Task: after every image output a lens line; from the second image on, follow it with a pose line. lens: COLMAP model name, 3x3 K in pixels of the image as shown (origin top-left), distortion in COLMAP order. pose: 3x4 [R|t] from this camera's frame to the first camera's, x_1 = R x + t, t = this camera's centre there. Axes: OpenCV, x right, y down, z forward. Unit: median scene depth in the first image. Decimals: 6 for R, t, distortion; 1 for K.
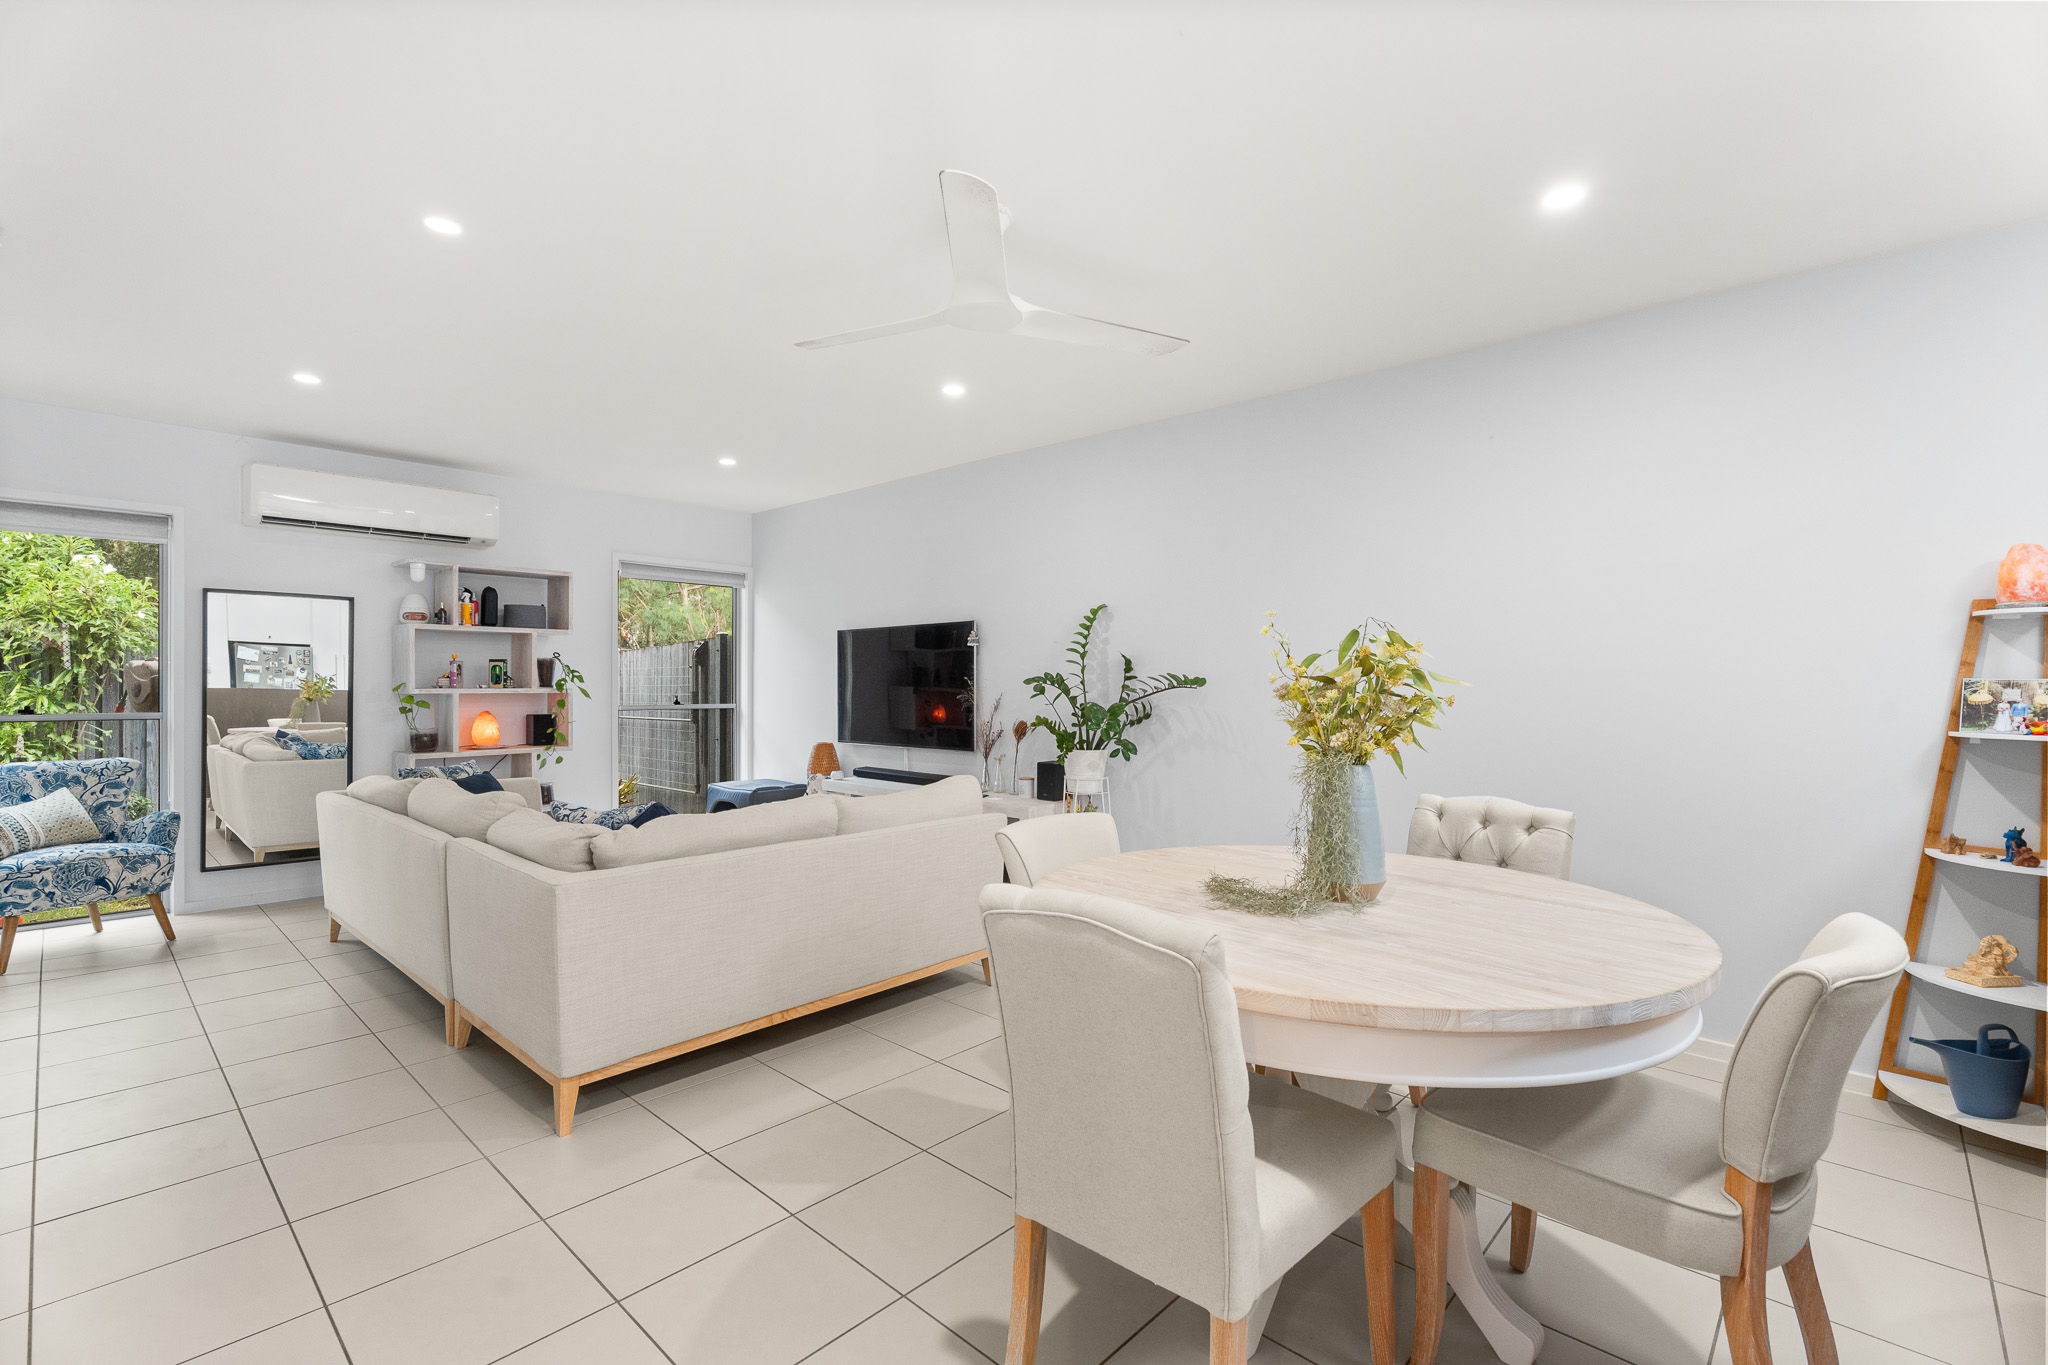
lens RADIAL K [[911.2, 0, 1024.0], [0, 911.2, 682.5], [0, 0, 1]] dist [0.002322, 0.000239]
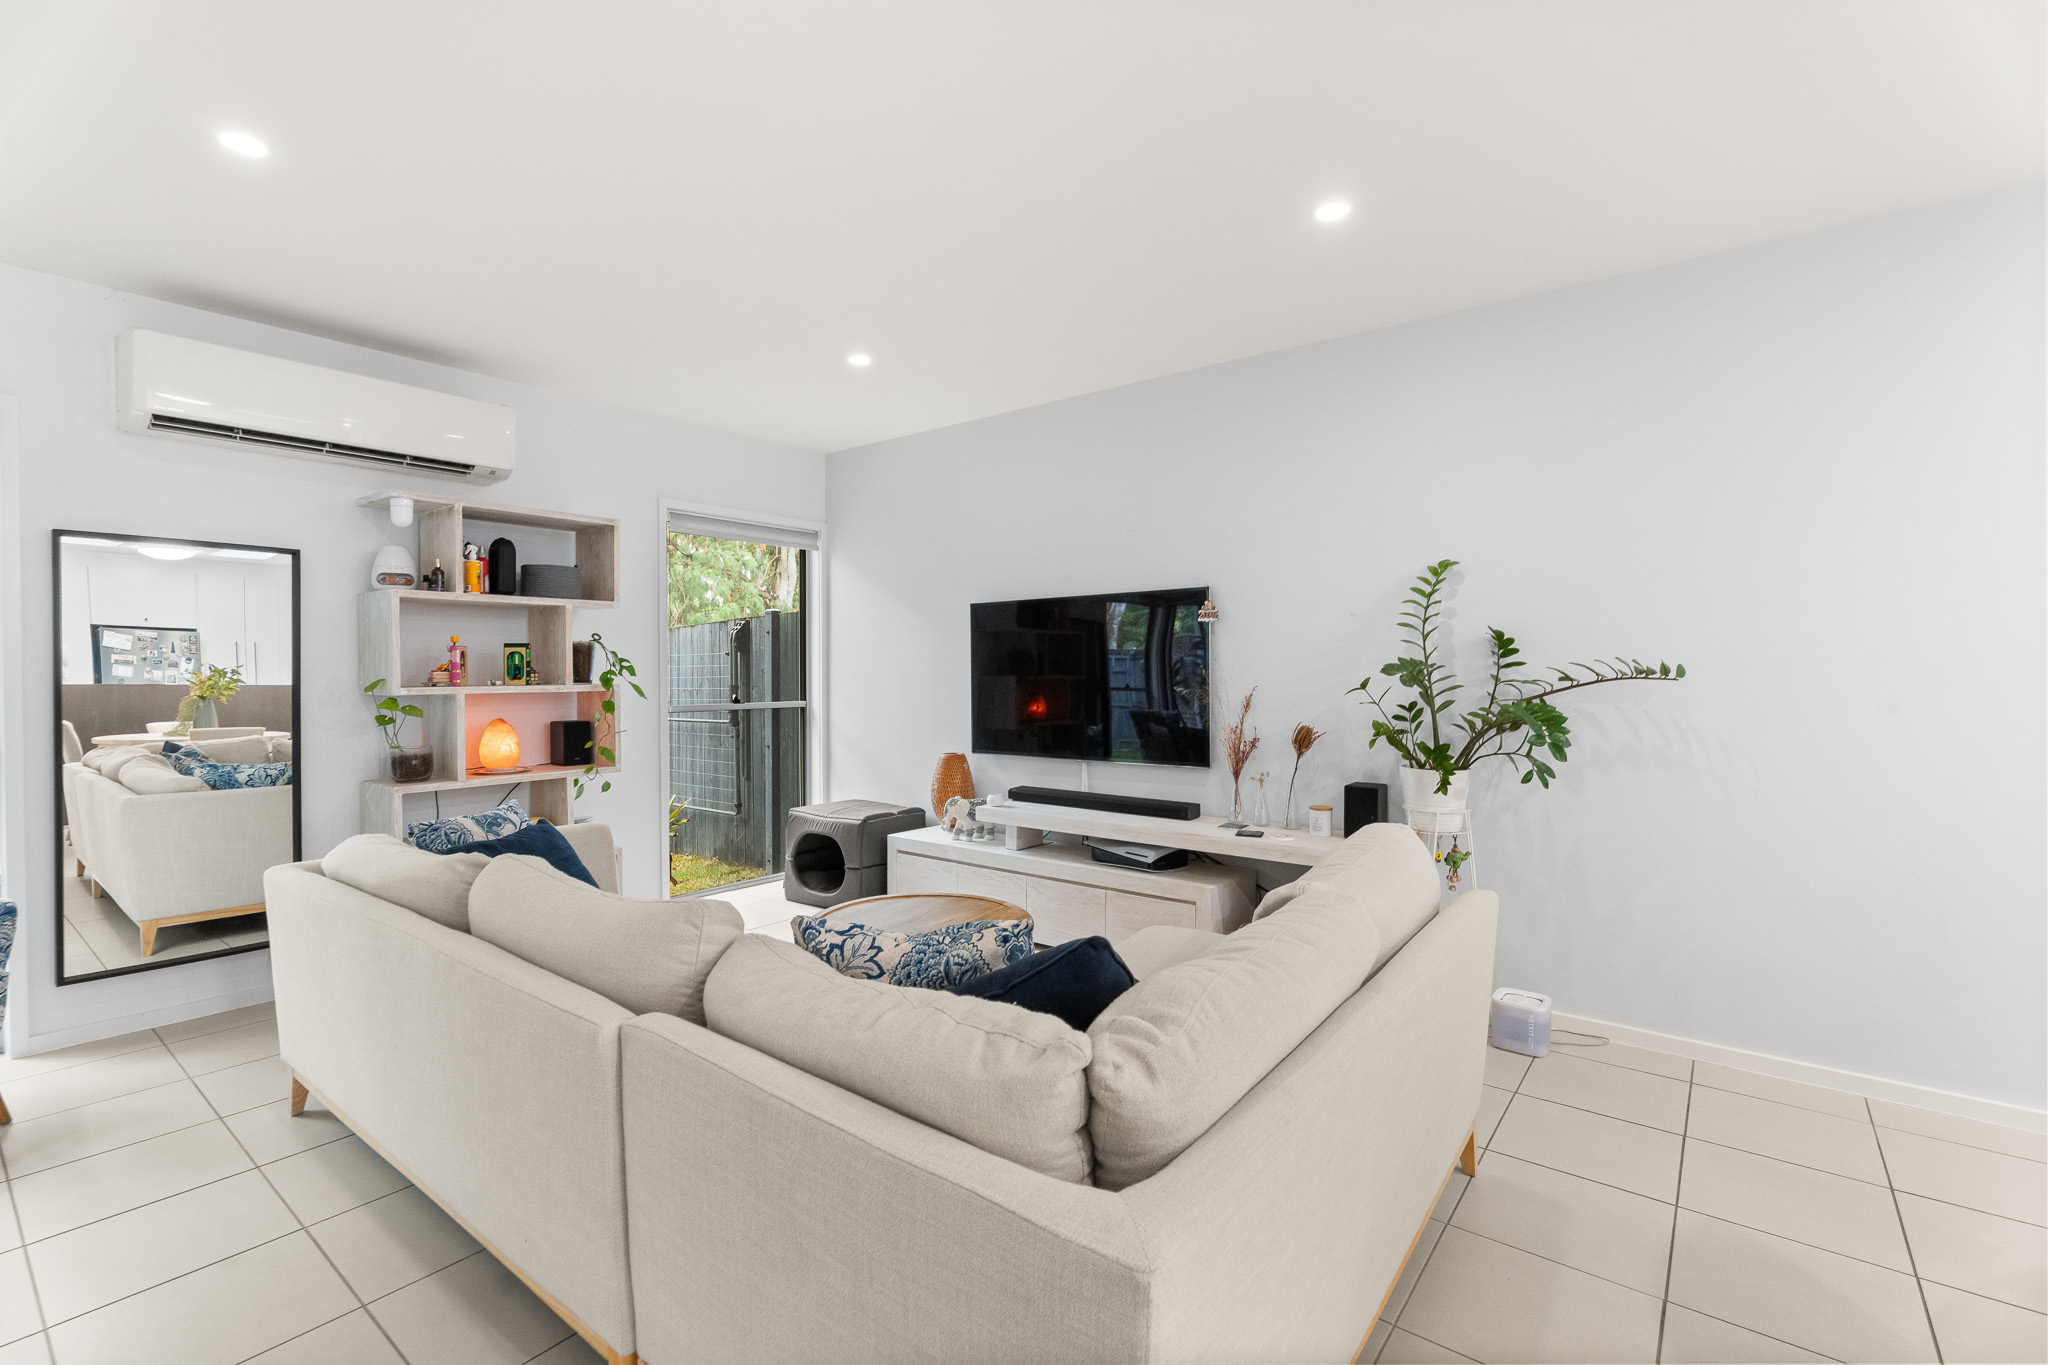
lens RADIAL K [[913.6, 0, 1031.8], [0, 913.6, 675.9], [0, 0, 1]] dist [-0.002163, -0.000297]
pose [[0.996235, -0.007339, 0.086386, -0.241503], [0.006638, 0.999943, 0.008399, -0.003875], [-0.086442, -0.007794, 0.996226, 0.270386]]
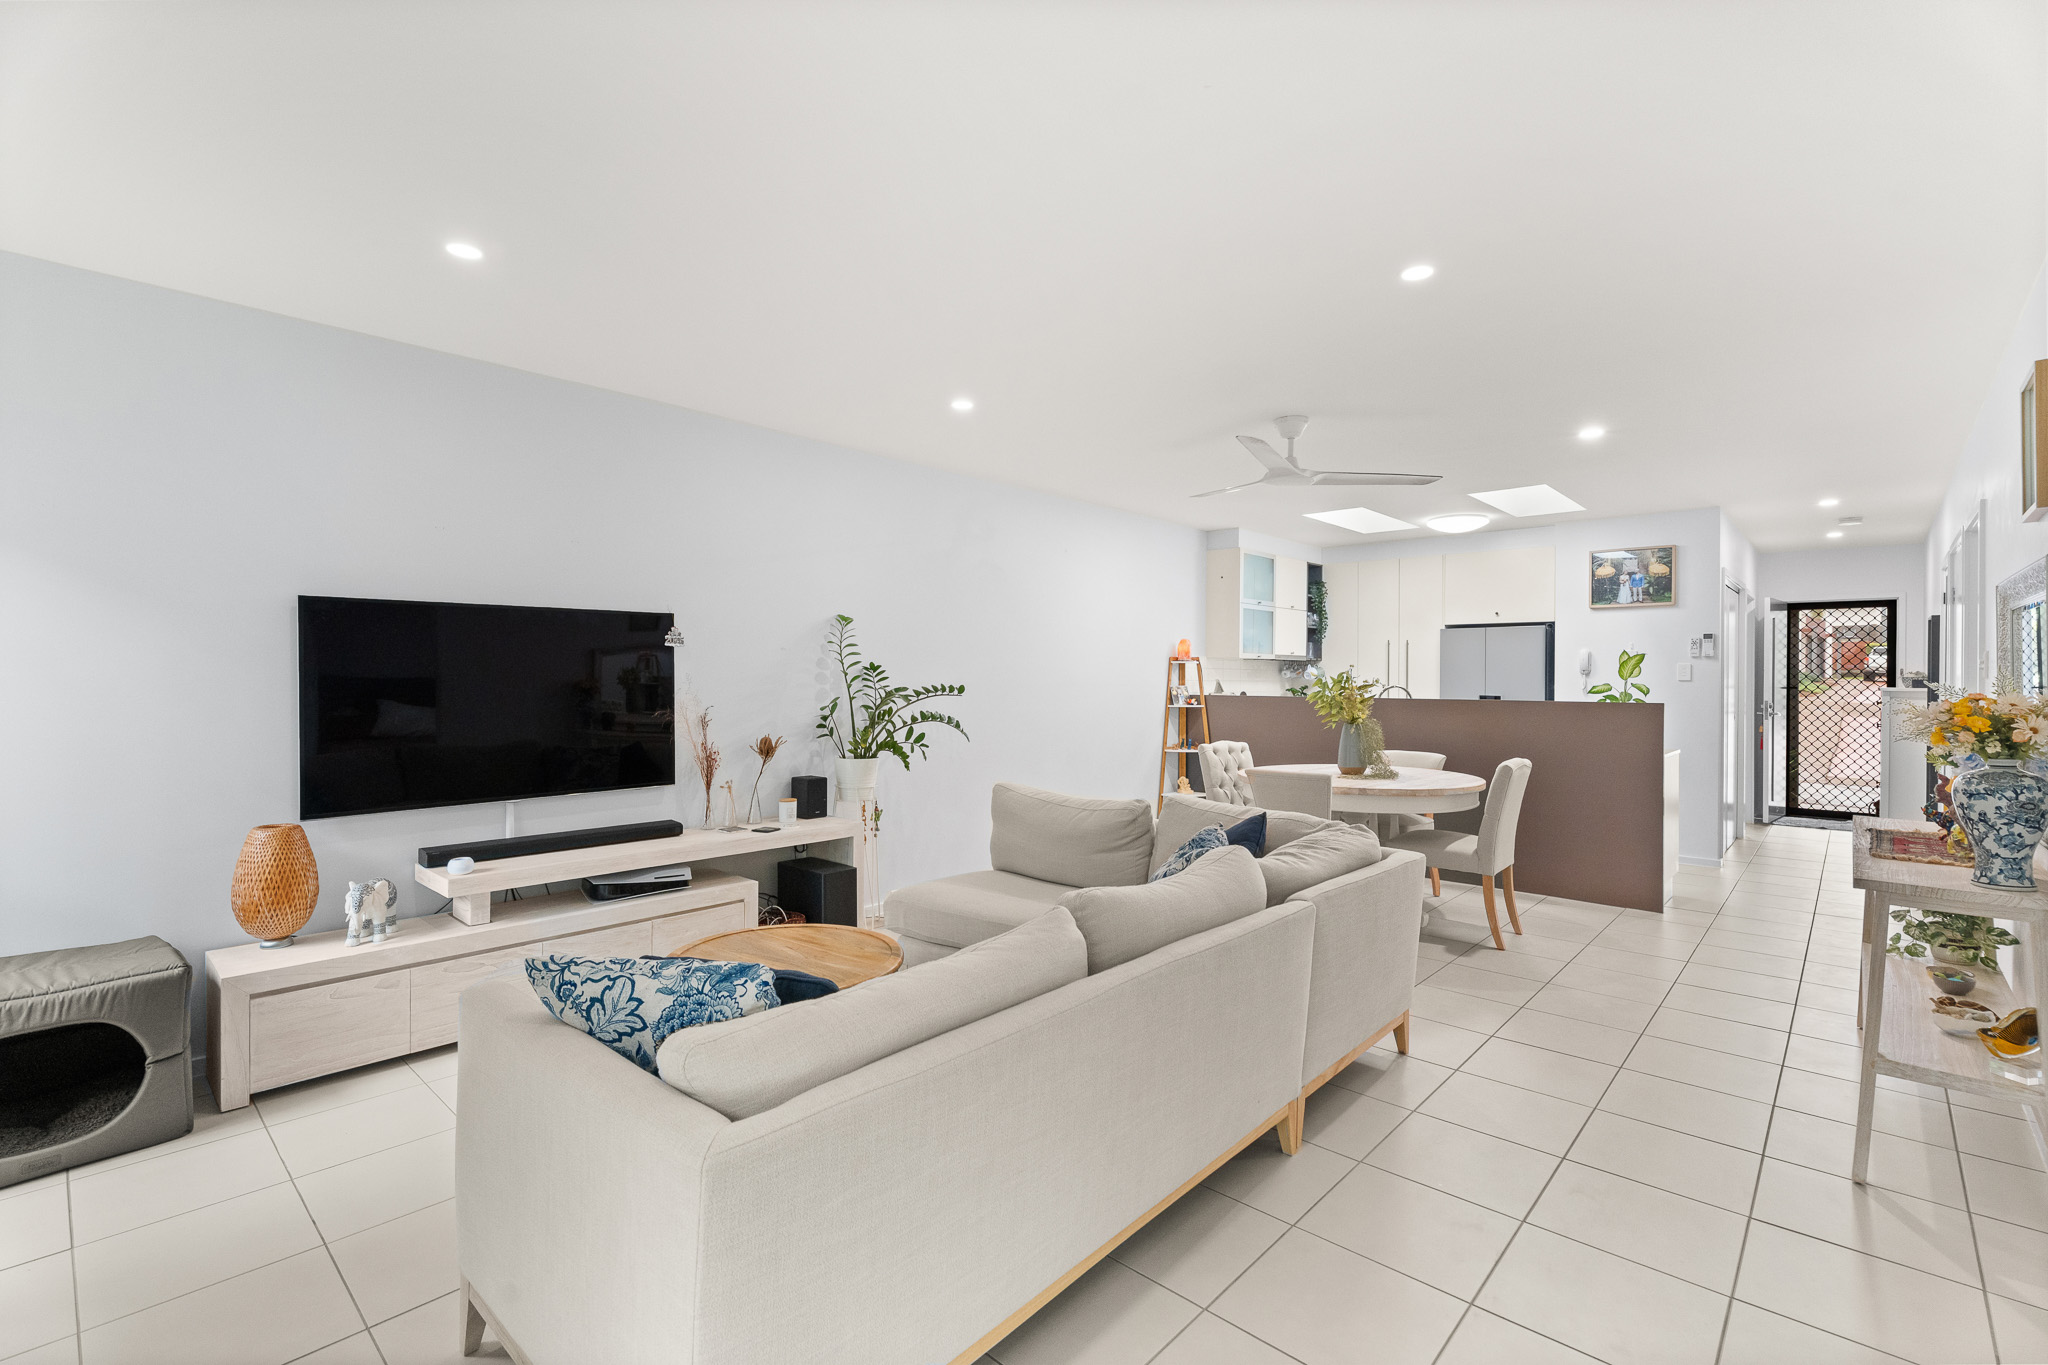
lens RADIAL K [[913.6, 0, 1031.8], [0, 913.6, 675.9], [0, 0, 1]] dist [-0.002163, -0.000297]
pose [[-0.004944, 0.002980, 0.999983, -0.772324], [0.000957, 0.999995, -0.002976, -0.011704], [-0.999987, 0.000943, -0.004946, 0.657742]]
